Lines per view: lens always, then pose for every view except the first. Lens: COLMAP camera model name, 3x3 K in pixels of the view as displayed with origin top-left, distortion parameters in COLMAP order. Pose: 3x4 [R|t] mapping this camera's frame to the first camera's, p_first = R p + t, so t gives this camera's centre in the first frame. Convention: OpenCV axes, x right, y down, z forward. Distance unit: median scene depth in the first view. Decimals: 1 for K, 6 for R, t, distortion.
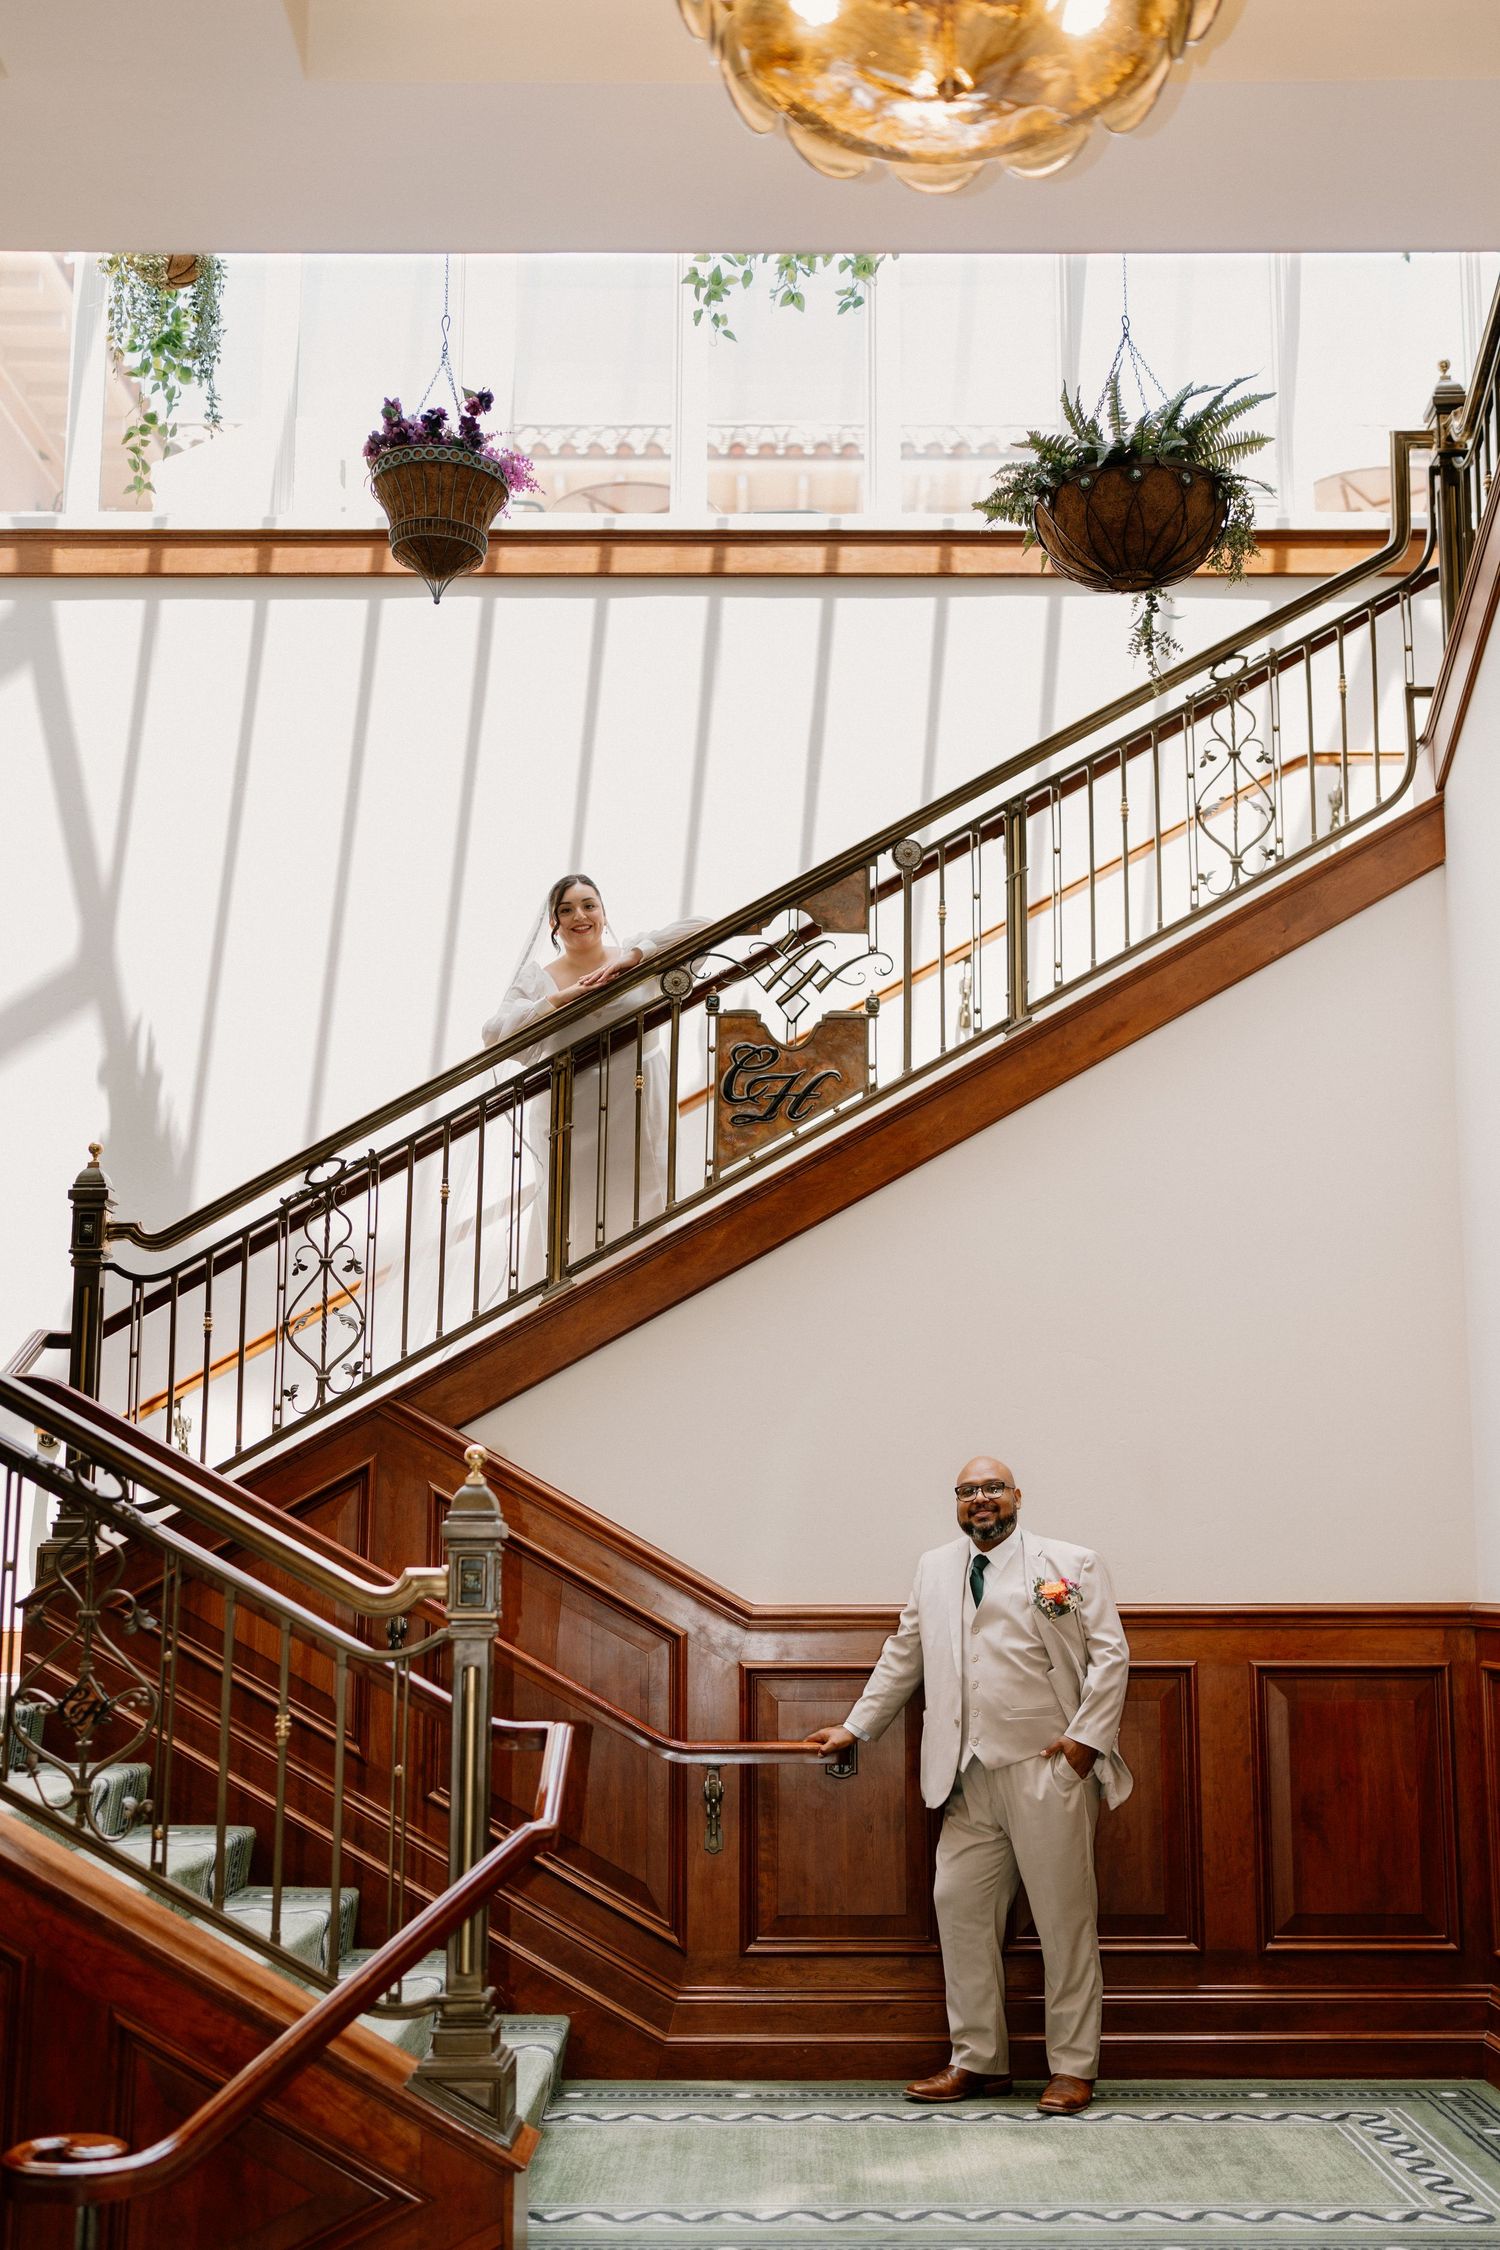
lens RADIAL K [[2015.8, 0, 825.0], [0, 2015.8, 1233.2], [0, 0, 1]] dist [-0.007713, 0.071049]
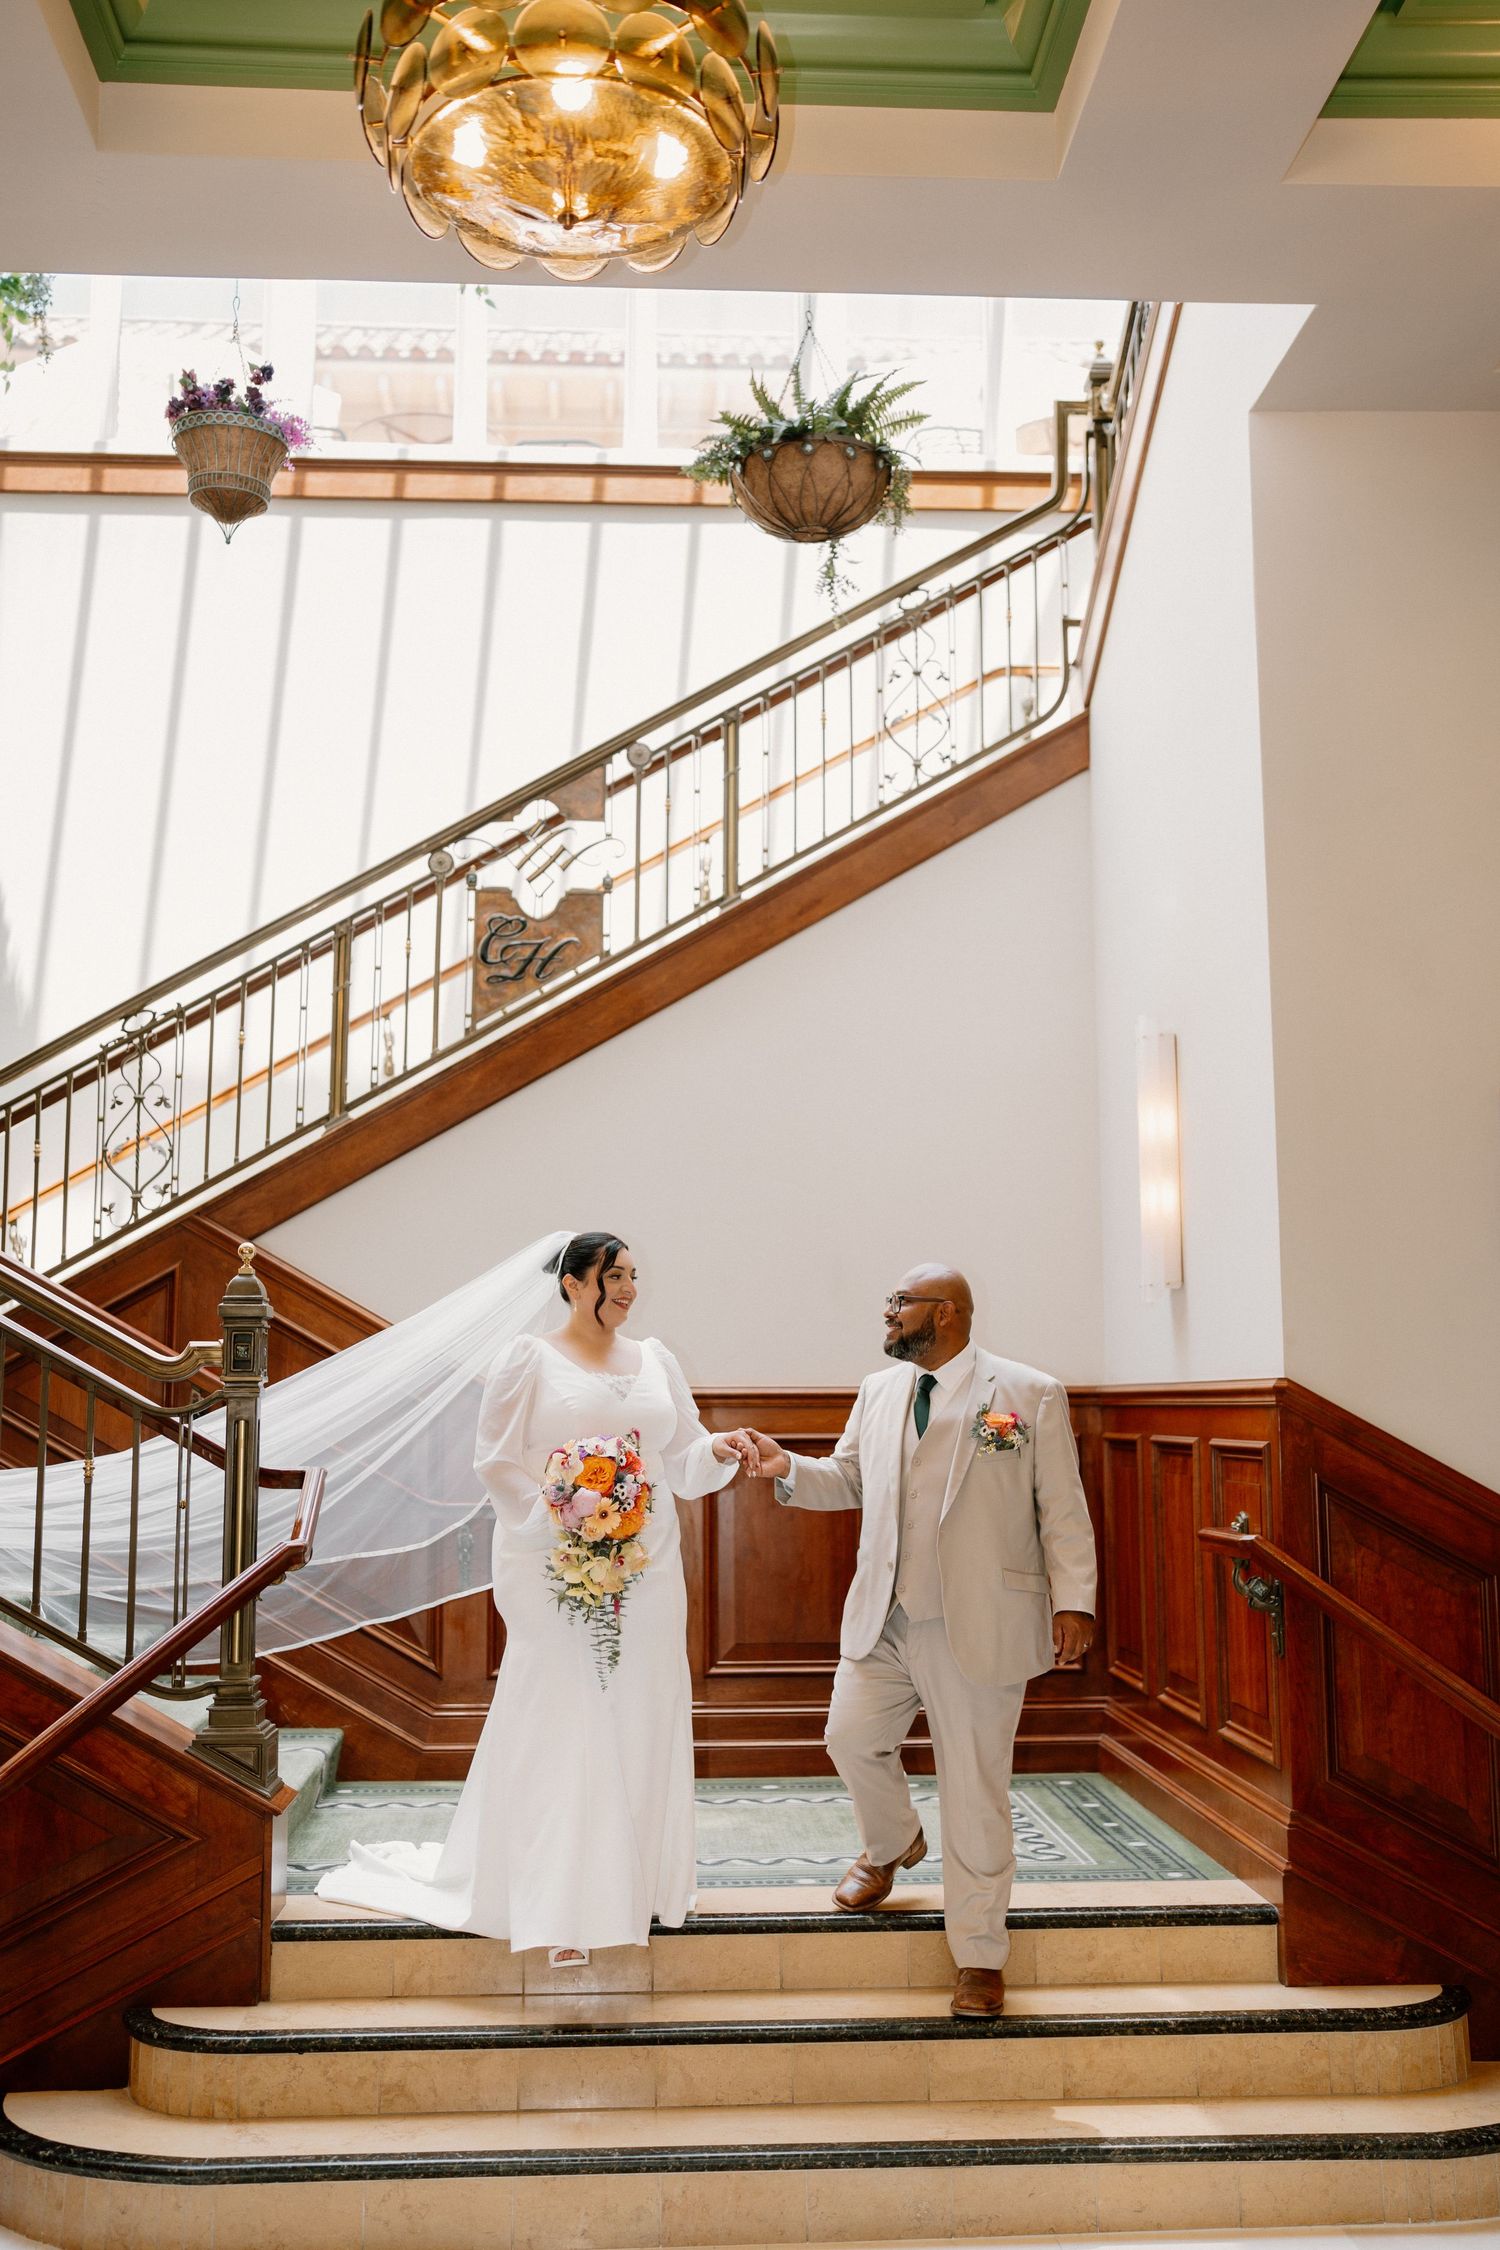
lens RADIAL K [[1952.9, 0, 750.0], [0, 1952.9, 1125.0], [0, 0, 1]] dist [-0.003899, 0.063448]
pose [[0.999230, 0.004696, 0.038943, 0.063377], [-0.005473, 0.999787, 0.019884, 0.005256], [-0.038841, -0.020081, 0.999044, -0.149711]]
